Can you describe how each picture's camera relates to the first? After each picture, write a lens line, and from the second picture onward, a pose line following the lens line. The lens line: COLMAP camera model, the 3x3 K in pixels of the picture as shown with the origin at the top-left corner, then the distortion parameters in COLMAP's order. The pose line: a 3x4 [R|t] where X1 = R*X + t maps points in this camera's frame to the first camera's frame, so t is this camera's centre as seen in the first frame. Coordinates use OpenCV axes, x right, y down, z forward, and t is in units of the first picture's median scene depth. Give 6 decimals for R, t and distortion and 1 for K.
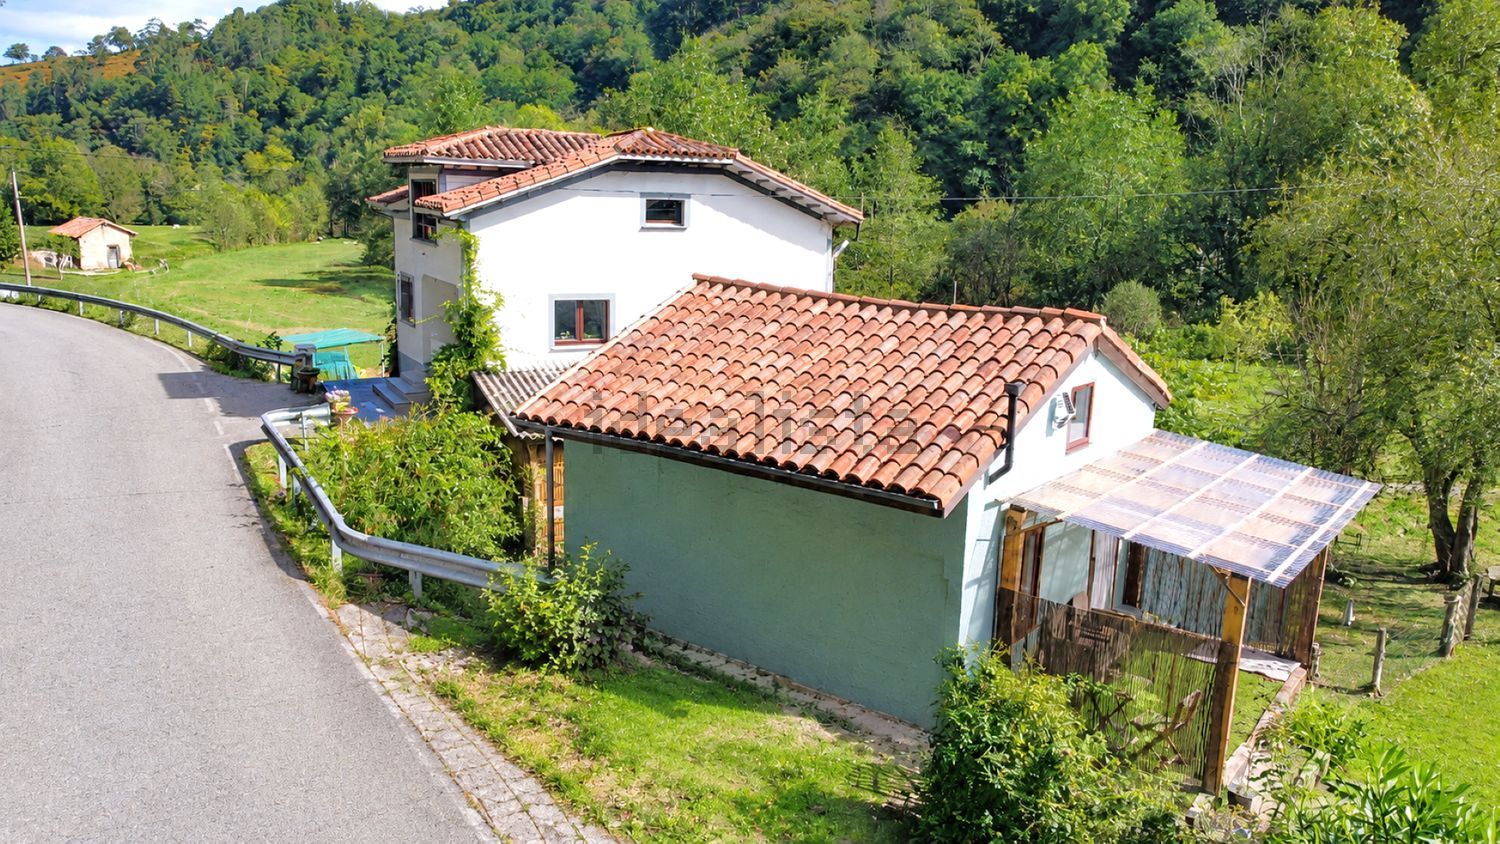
lens RADIAL K [[1138.0, 0, 753.2], [0, 1138.0, 413.4], [0, 0, 1]] dist [-0.015638, -0.000451]
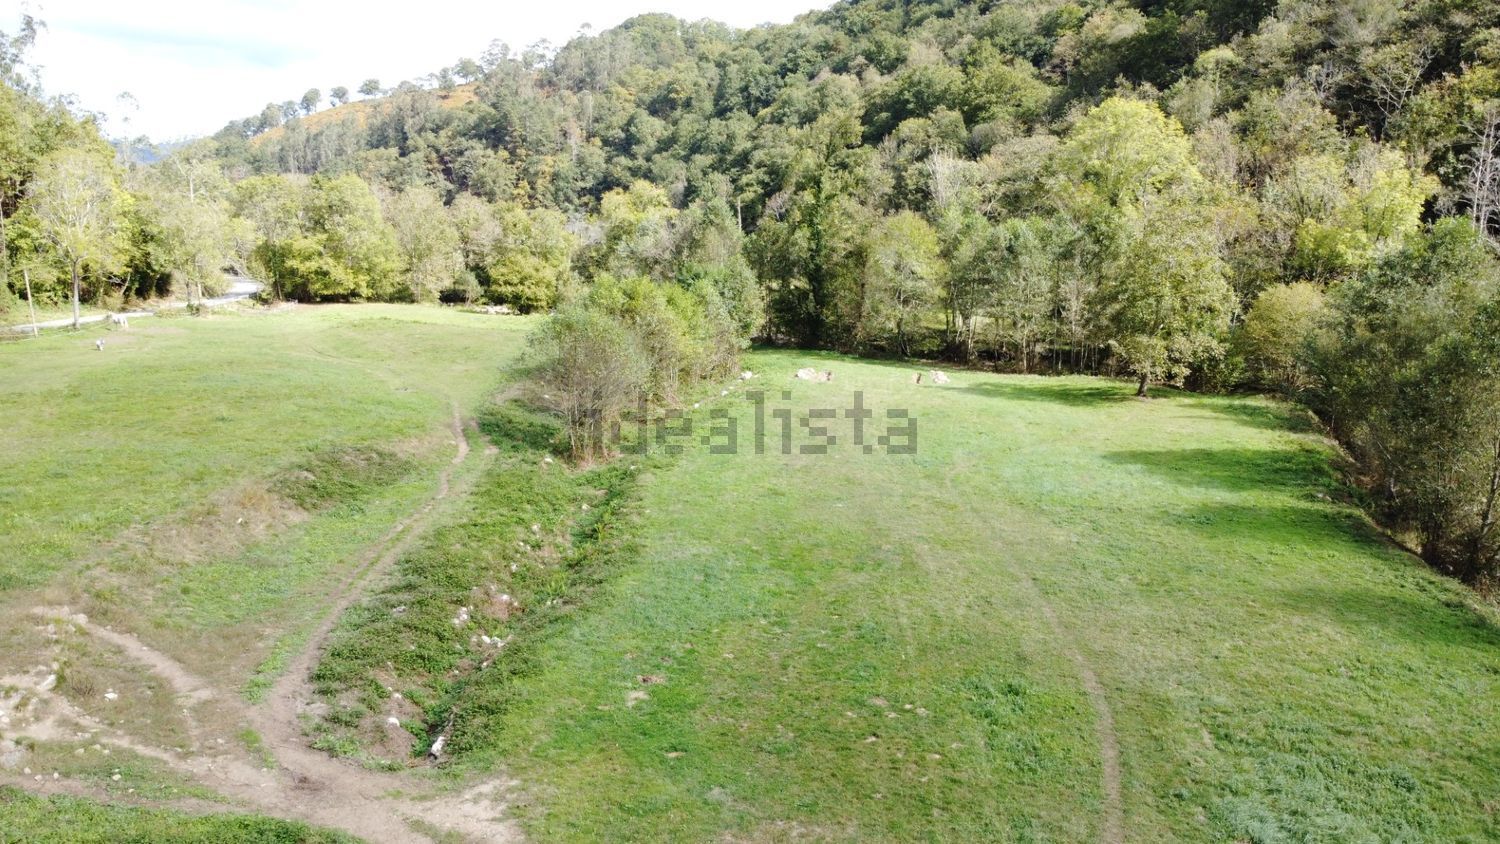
lens RADIAL K [[1138.0, 0, 771.6], [0, 1138.0, 418.1], [0, 0, 1]] dist [-0.015638, -0.000451]
pose [[0.969750, 0.032086, -0.241983, -0.095998], [-0.036402, 0.999248, -0.013384, -0.047670], [0.241372, 0.021788, 0.970188, 0.197112]]
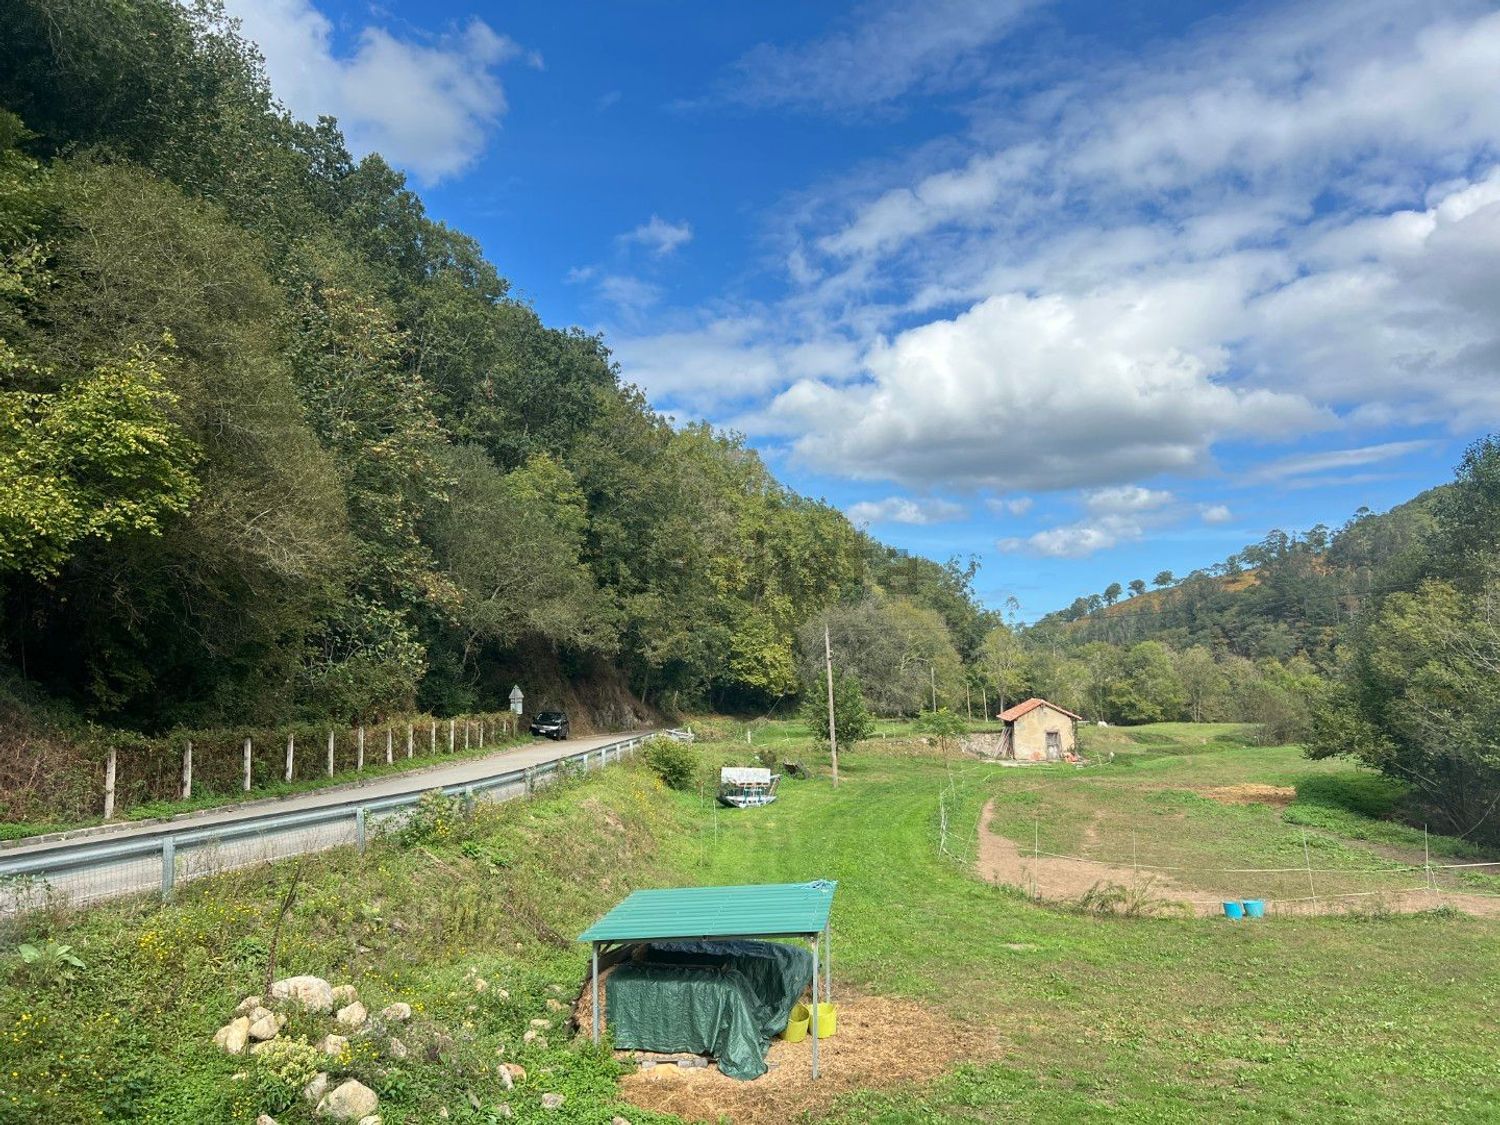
lens RADIAL K [[1108.7, 0, 758.5], [0, 1108.7, 561.0], [0, 0, 1]] dist [0.072058, -0.005294]
pose [[0.599851, -0.123774, -0.790480, -0.005686], [-0.129335, 0.959969, -0.248458, -0.006992], [0.789590, 0.251275, 0.559830, 0.064394]]
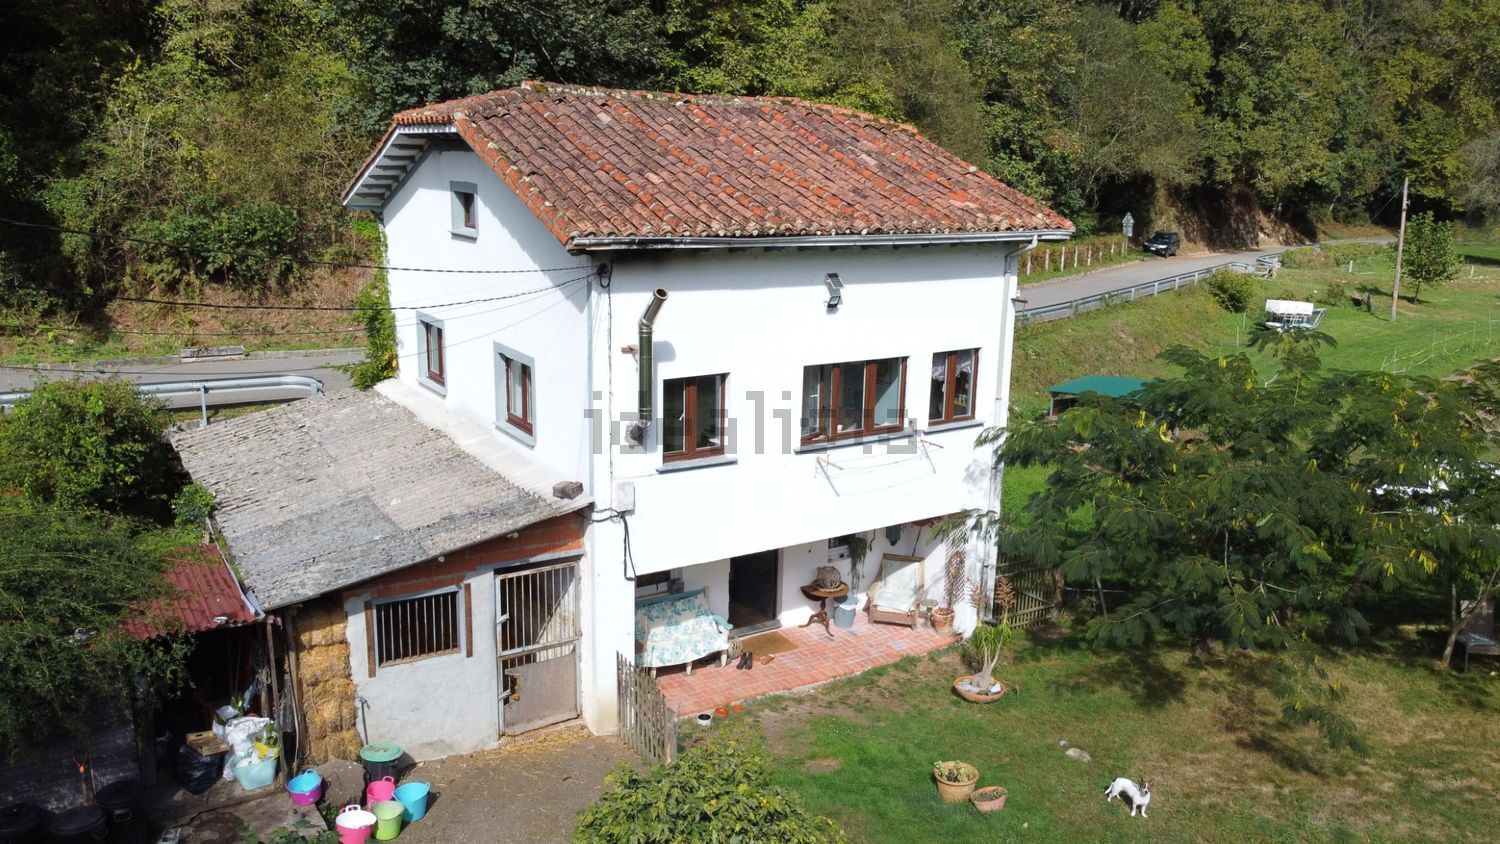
lens RADIAL K [[1138.0, 0, 751.5], [0, 1138.0, 417.9], [0, 0, 1]] dist [-0.015638, -0.000451]
pose [[0.057916, 0.196916, -0.978708, 0.031493], [-0.210356, 0.960751, 0.180855, -0.010985], [0.975908, 0.195403, 0.097065, 0.056183]]
